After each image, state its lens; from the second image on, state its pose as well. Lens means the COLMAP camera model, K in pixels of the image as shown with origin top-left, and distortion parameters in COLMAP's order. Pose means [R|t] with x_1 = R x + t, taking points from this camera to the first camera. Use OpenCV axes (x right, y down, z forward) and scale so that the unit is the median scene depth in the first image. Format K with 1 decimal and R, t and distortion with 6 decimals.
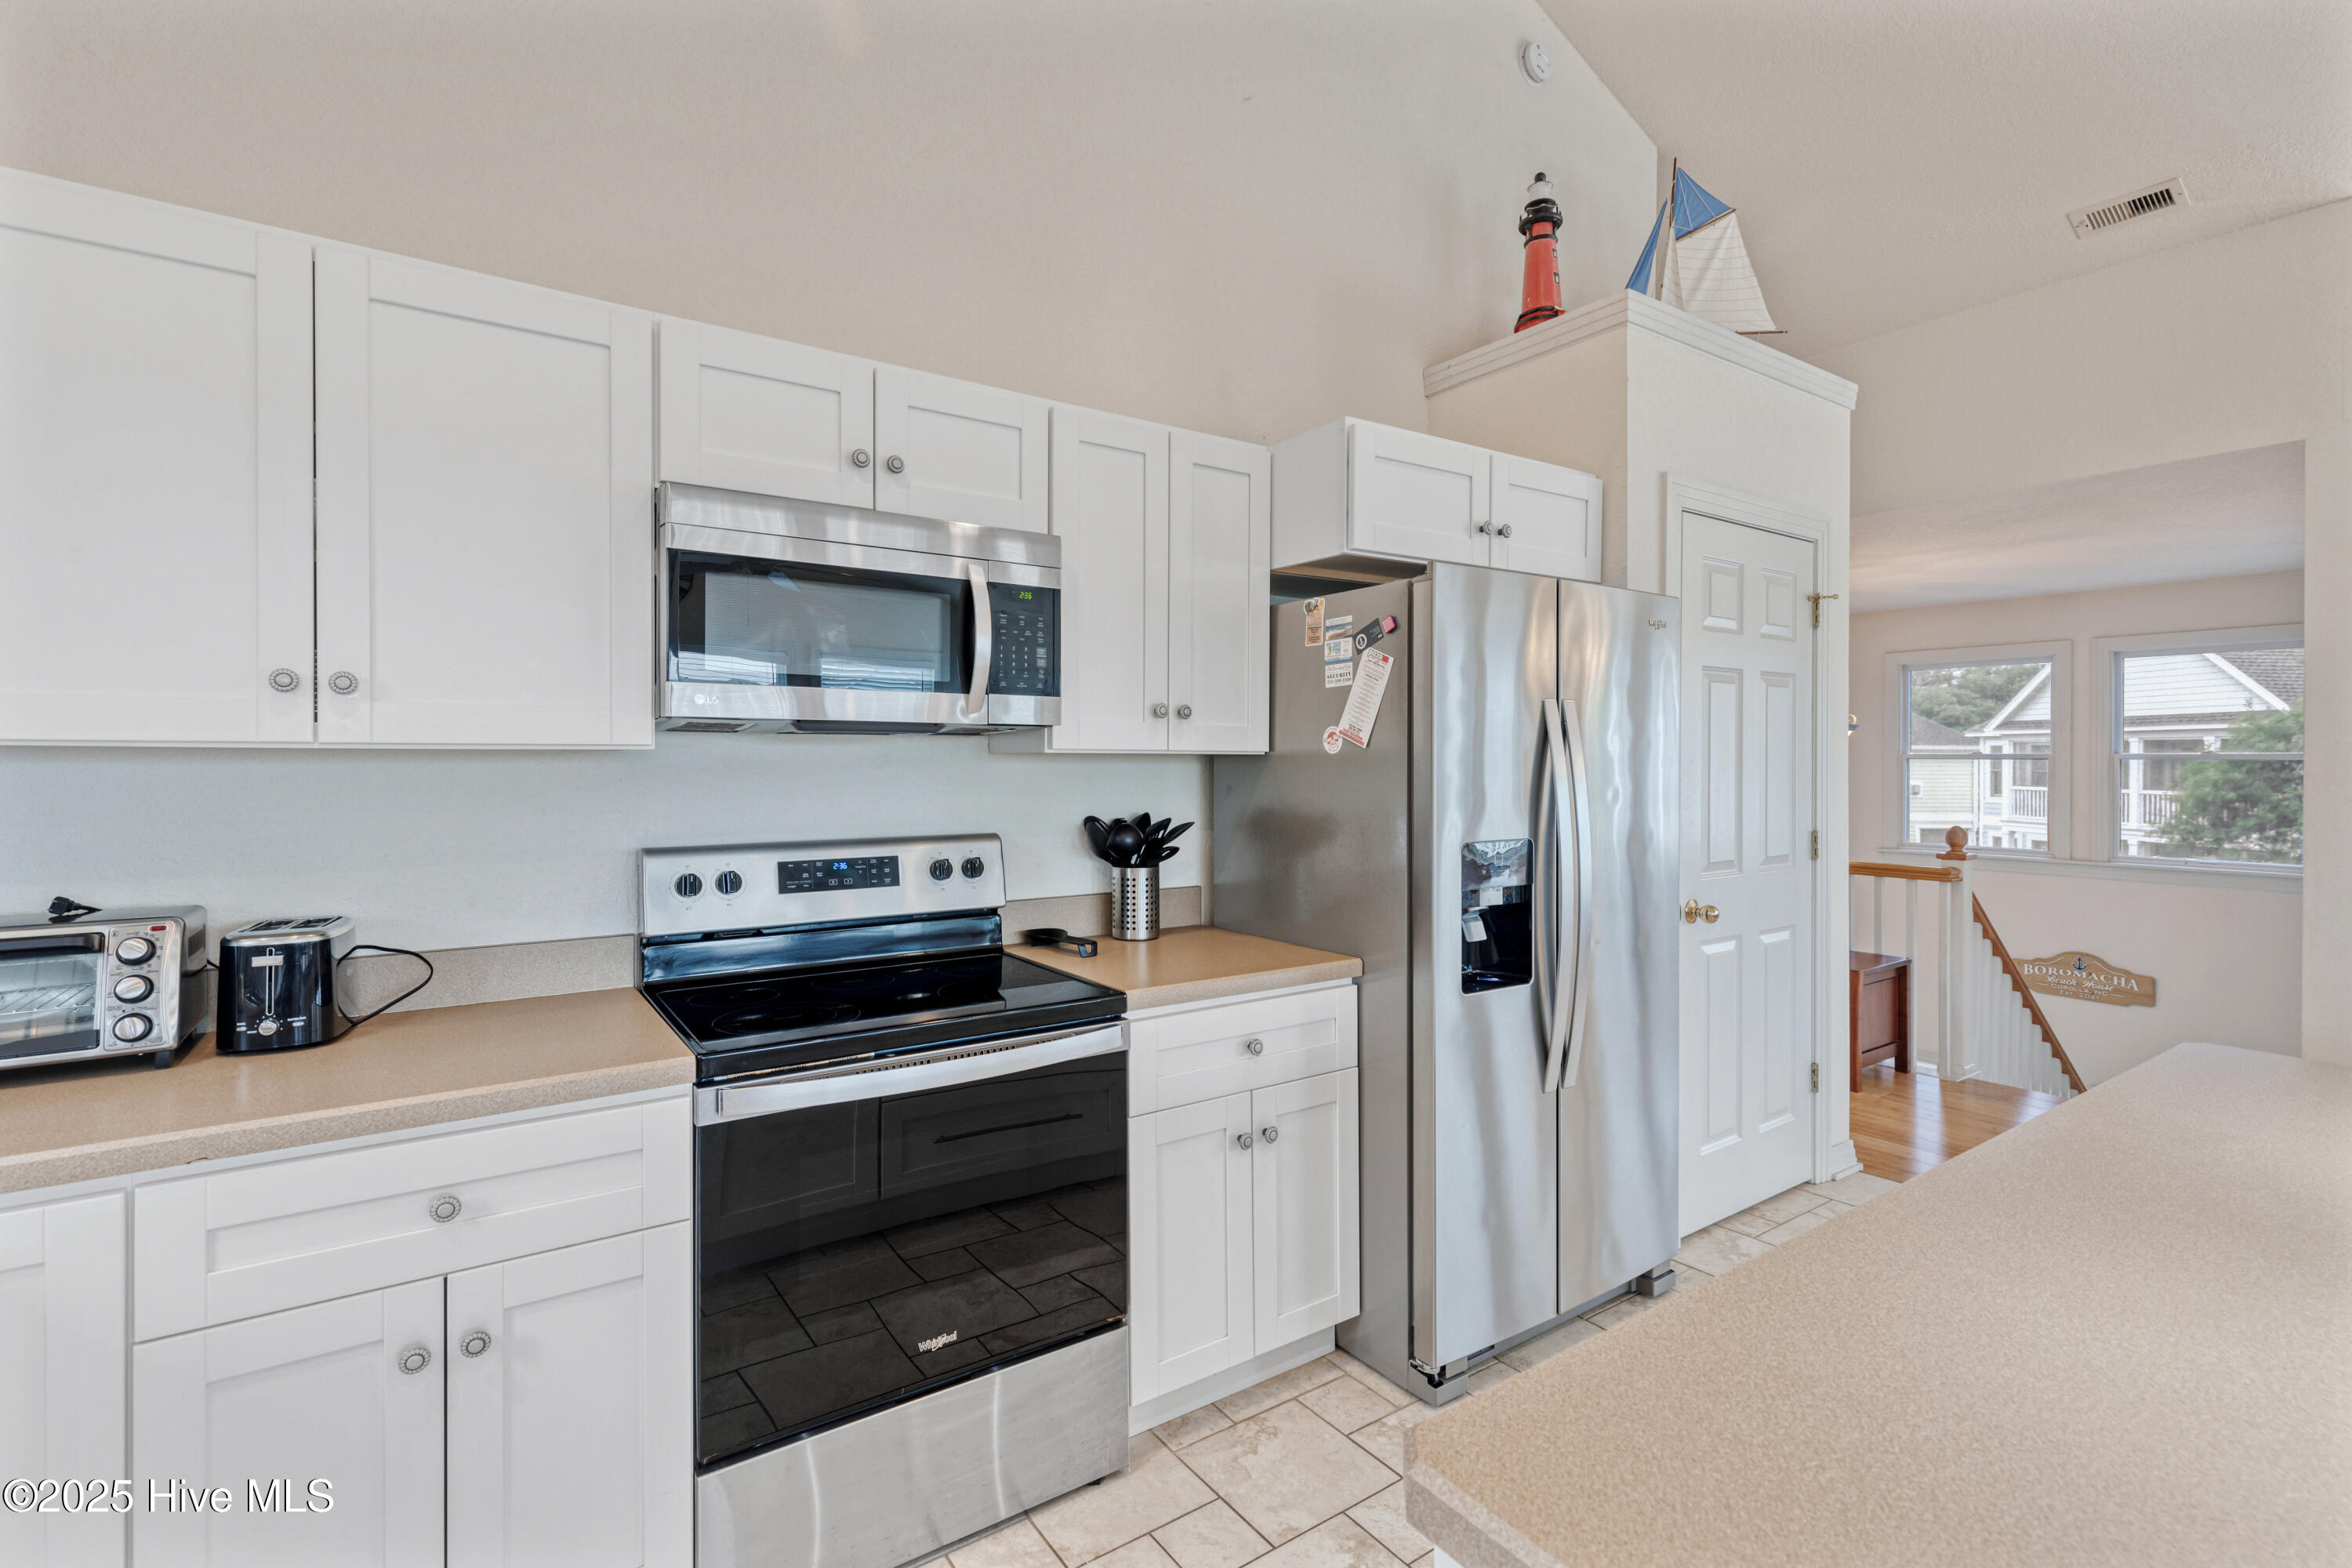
lens RADIAL K [[1059.4, 0, 1171.6], [0, 1059.4, 771.2], [0, 0, 1]] dist [0.006660, -0.001993]
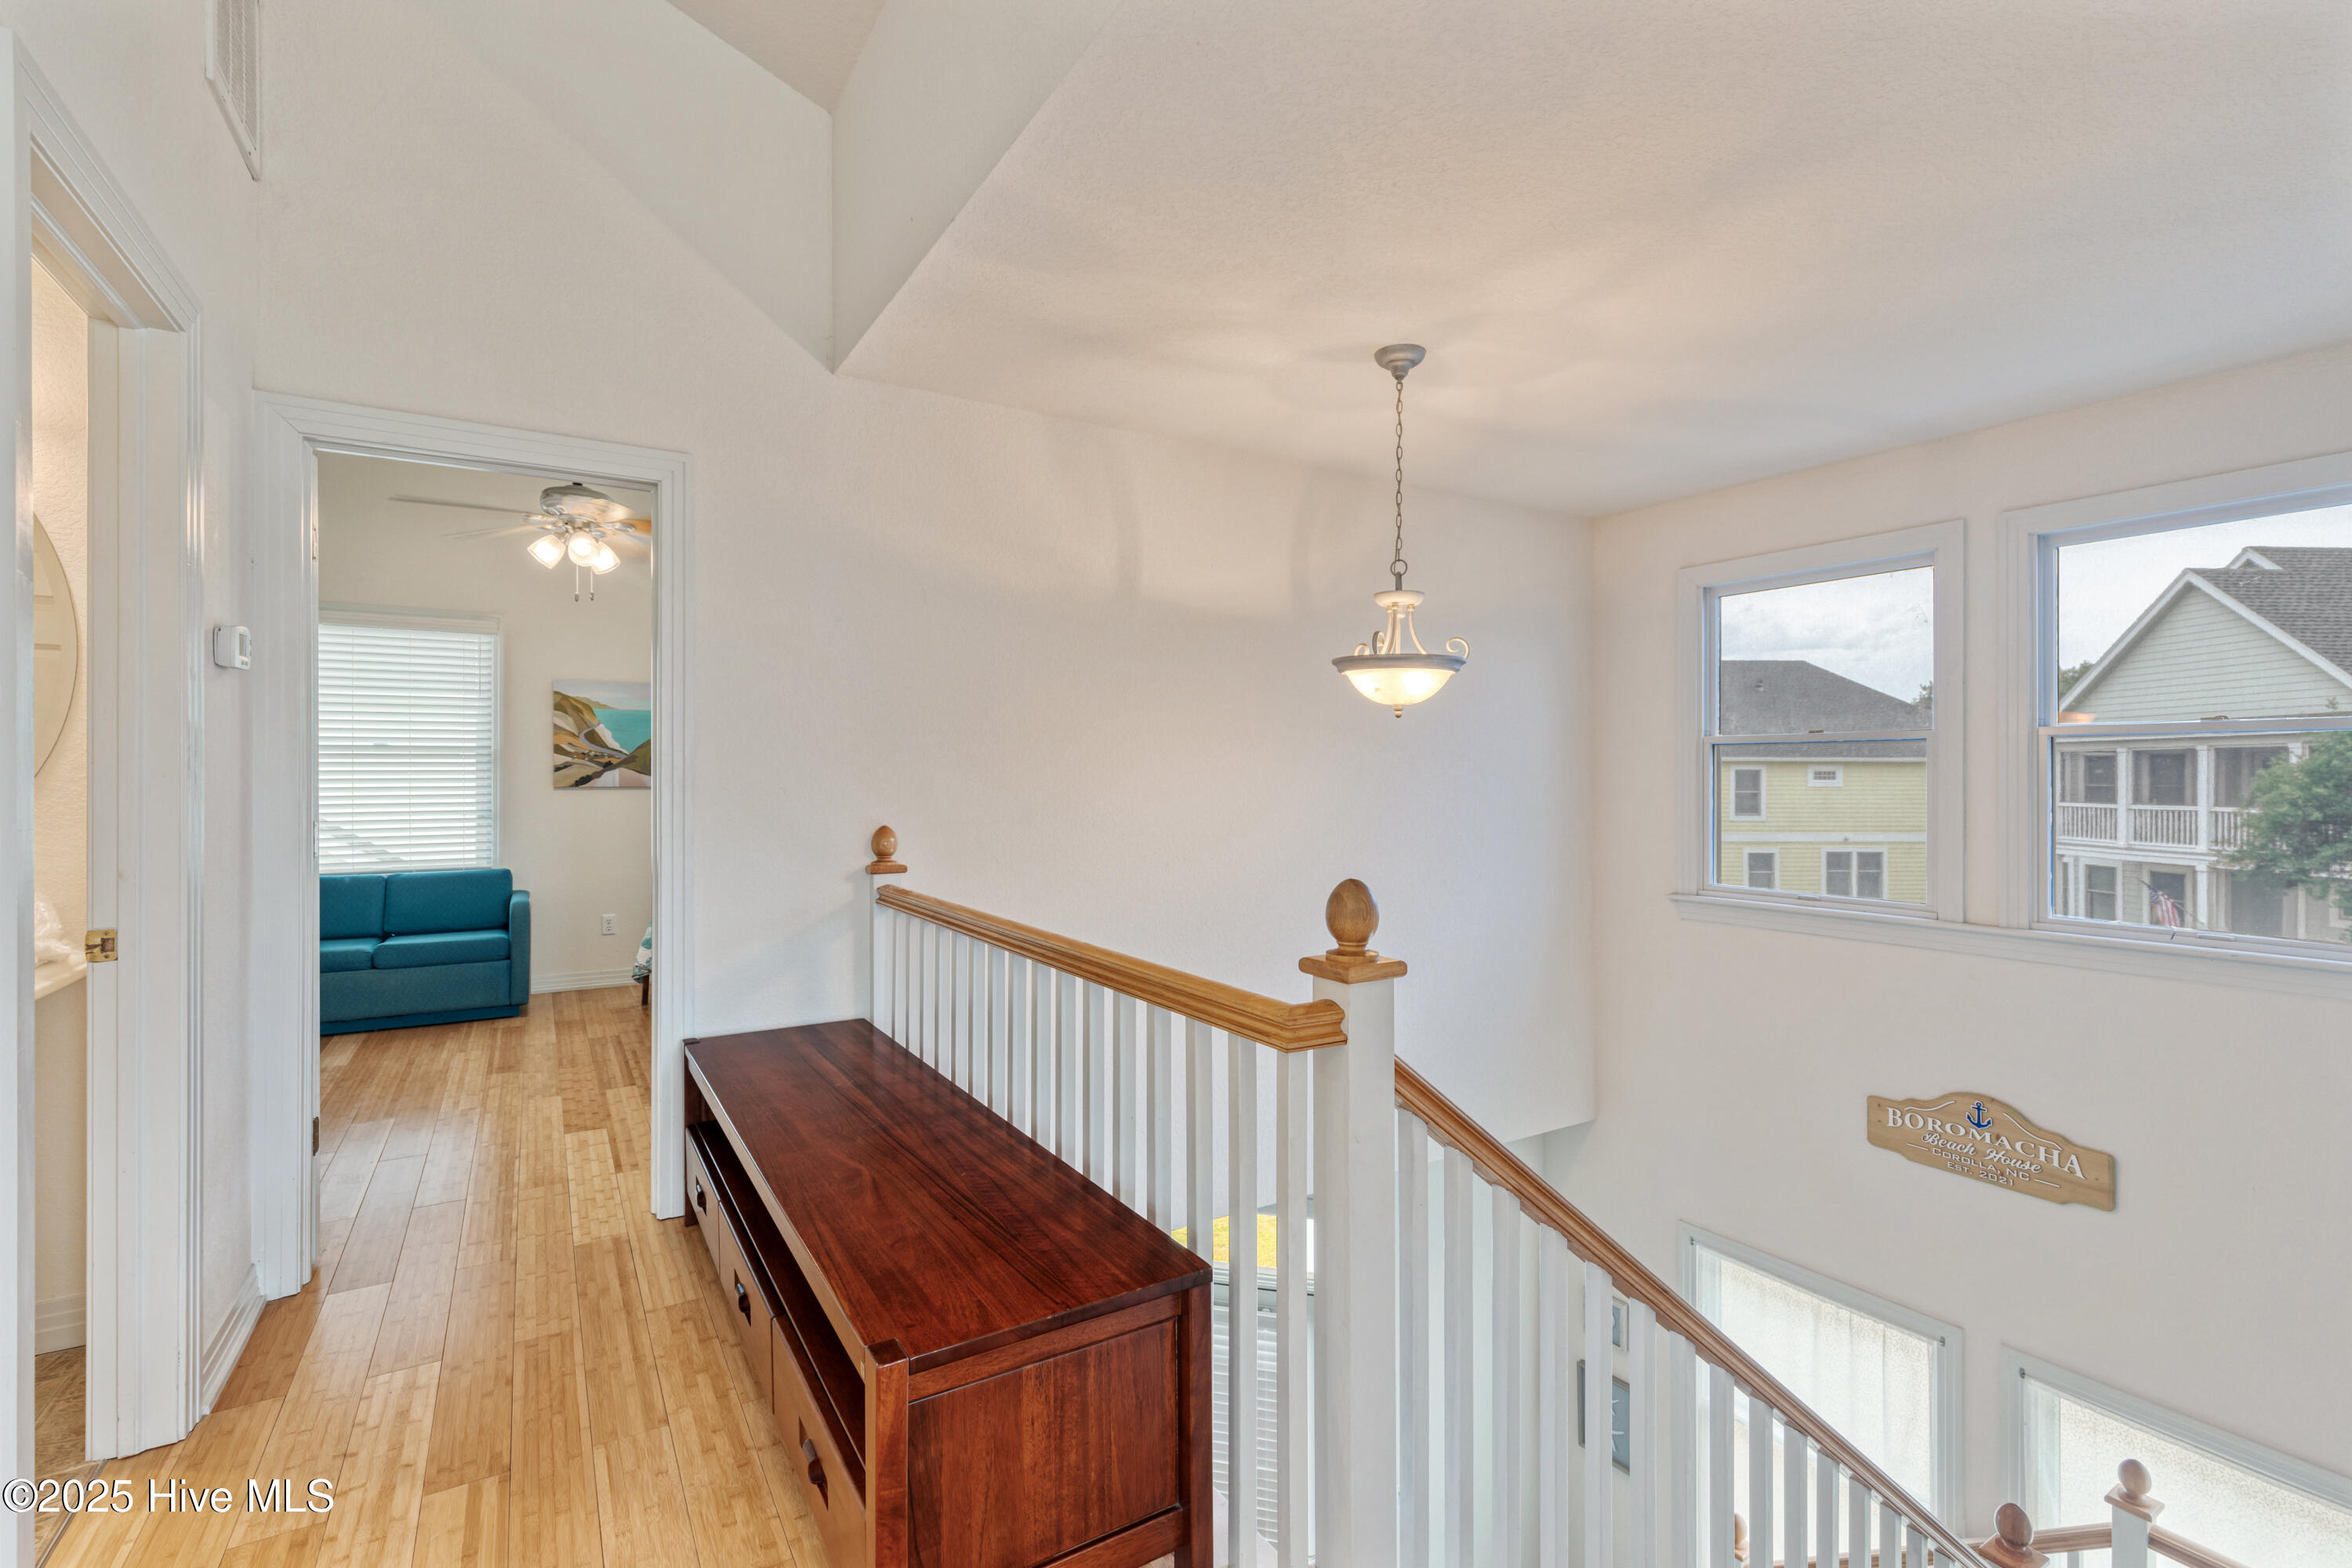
lens RADIAL K [[1059.4, 0, 1185.3], [0, 1059.4, 763.2], [0, 0, 1]] dist [0.006660, -0.001993]
pose [[0.999167, 0.015464, -0.037765, 0.465643], [-0.015857, 0.999823, -0.010133, 0.012763], [0.037602, 0.010723, 0.999235, 0.439886]]
